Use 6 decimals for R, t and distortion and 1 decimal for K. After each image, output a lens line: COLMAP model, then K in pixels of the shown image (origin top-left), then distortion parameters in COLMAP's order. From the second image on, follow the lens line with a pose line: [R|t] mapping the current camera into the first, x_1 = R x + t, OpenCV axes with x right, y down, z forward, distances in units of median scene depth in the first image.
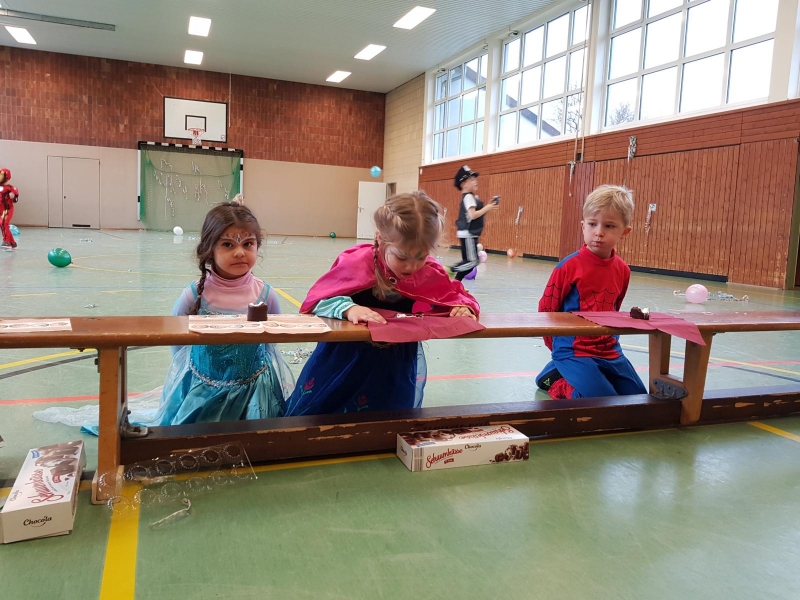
lens RADIAL K [[618.5, 0, 402.7], [0, 618.5, 287.2], [0, 0, 1]] dist [0.054636, -0.108116]
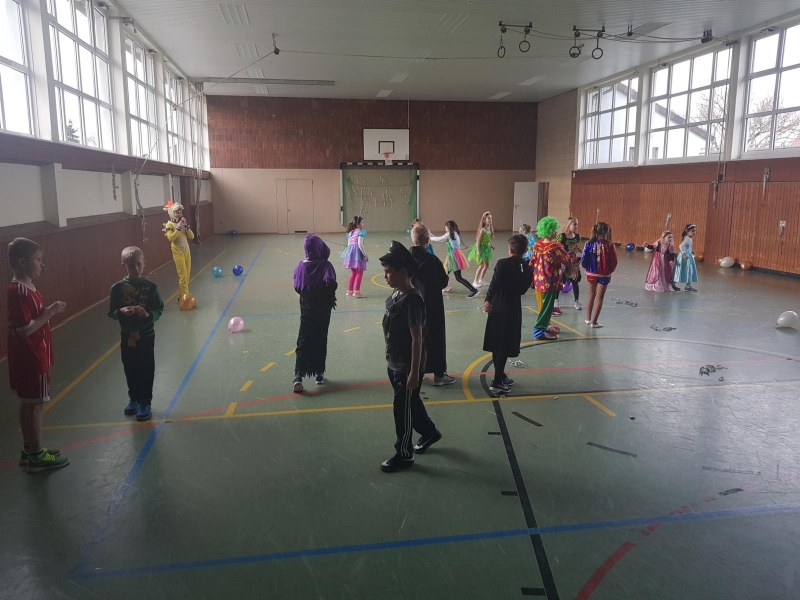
lens RADIAL K [[618.5, 0, 402.7], [0, 618.5, 287.2], [0, 0, 1]] dist [0.054636, -0.108116]
pose [[0.979441, -0.009062, -0.201528, -0.055439], [0.018176, 0.998891, 0.043422, -0.038265], [0.200911, -0.046192, 0.978520, -0.217552]]
